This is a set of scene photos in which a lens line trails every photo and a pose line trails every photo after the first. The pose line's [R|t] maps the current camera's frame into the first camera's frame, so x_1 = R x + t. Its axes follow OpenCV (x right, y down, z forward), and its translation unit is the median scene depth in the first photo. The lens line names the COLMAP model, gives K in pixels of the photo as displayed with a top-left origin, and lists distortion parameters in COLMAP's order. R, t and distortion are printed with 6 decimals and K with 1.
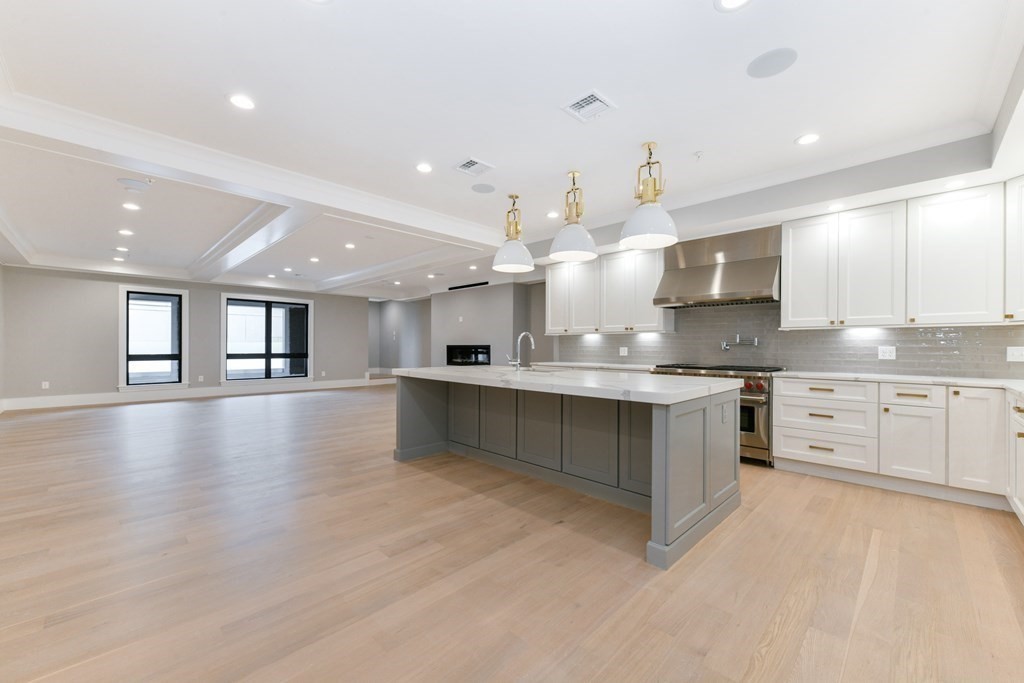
lens RADIAL K [[403.3, 0, 518.3], [0, 403.3, 347.5], [0, 0, 1]] dist [0.003088, -0.000068]
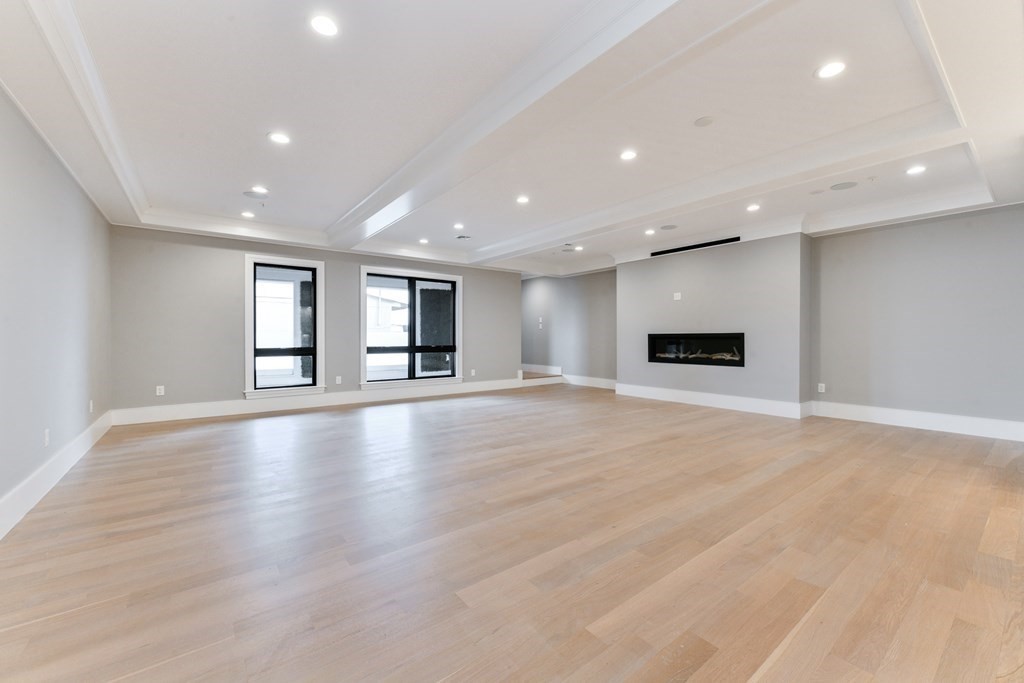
lens RADIAL K [[411.1, 0, 518.9], [0, 411.1, 338.3], [0, 0, 1]] dist [0.000133, 0.000107]
pose [[0.989970, -0.004617, -0.141203, -0.510039], [0.004439, 0.999989, -0.001574, 0.003489], [0.141208, 0.000931, 0.989979, 0.431427]]
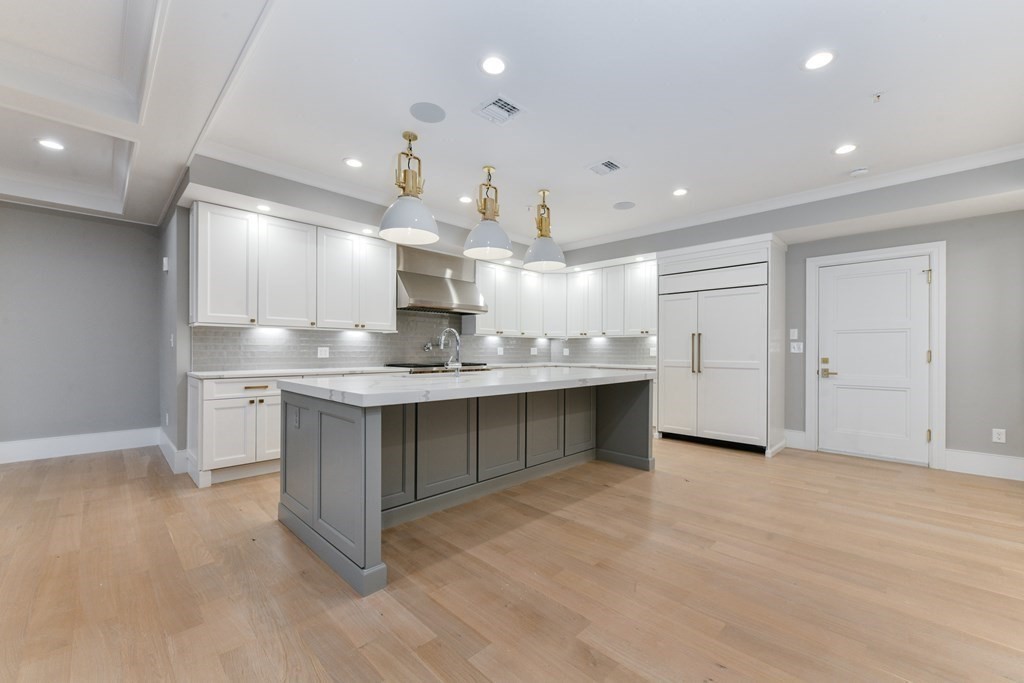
lens RADIAL K [[411.1, 0, 519.6], [0, 411.1, 351.9], [0, 0, 1]] dist [0.000133, 0.000107]
pose [[-0.008572, -0.009175, 0.999921, -0.514720], [-0.002911, 0.999954, 0.009150, 0.000637], [-0.999959, -0.002833, -0.008598, 0.559927]]
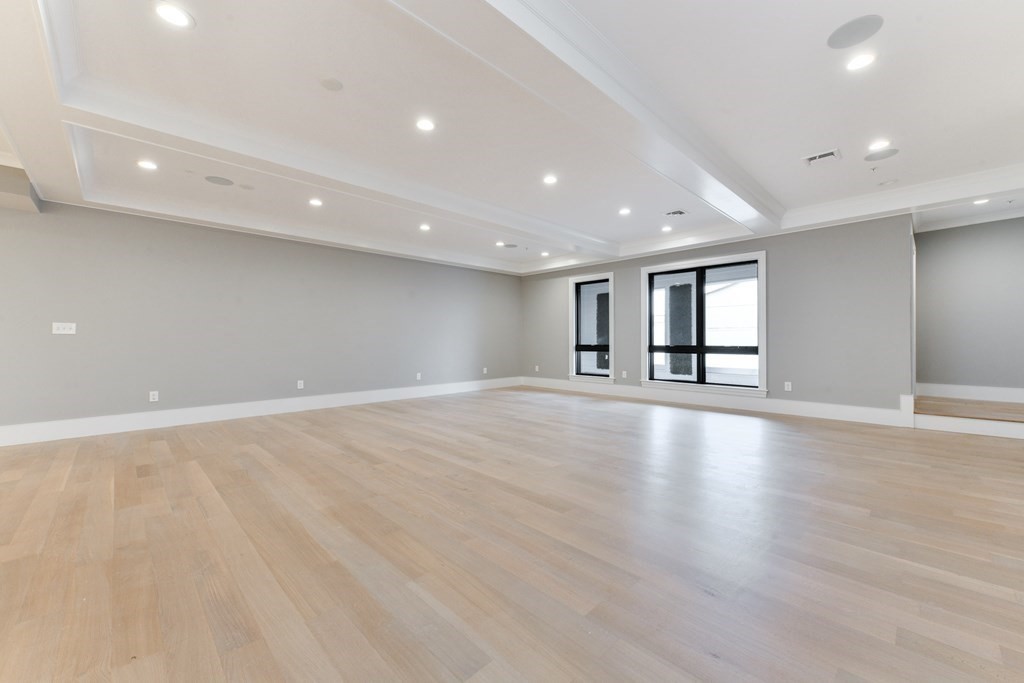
lens RADIAL K [[403.3, 0, 524.9], [0, 403.3, 337.0], [0, 0, 1]] dist [0.003088, -0.000068]
pose [[-0.011070, -0.013851, -0.999843, 0.077214], [-0.001156, 0.999904, -0.013839, 0.016801], [0.999938, 0.001003, -0.011085, 1.181383]]
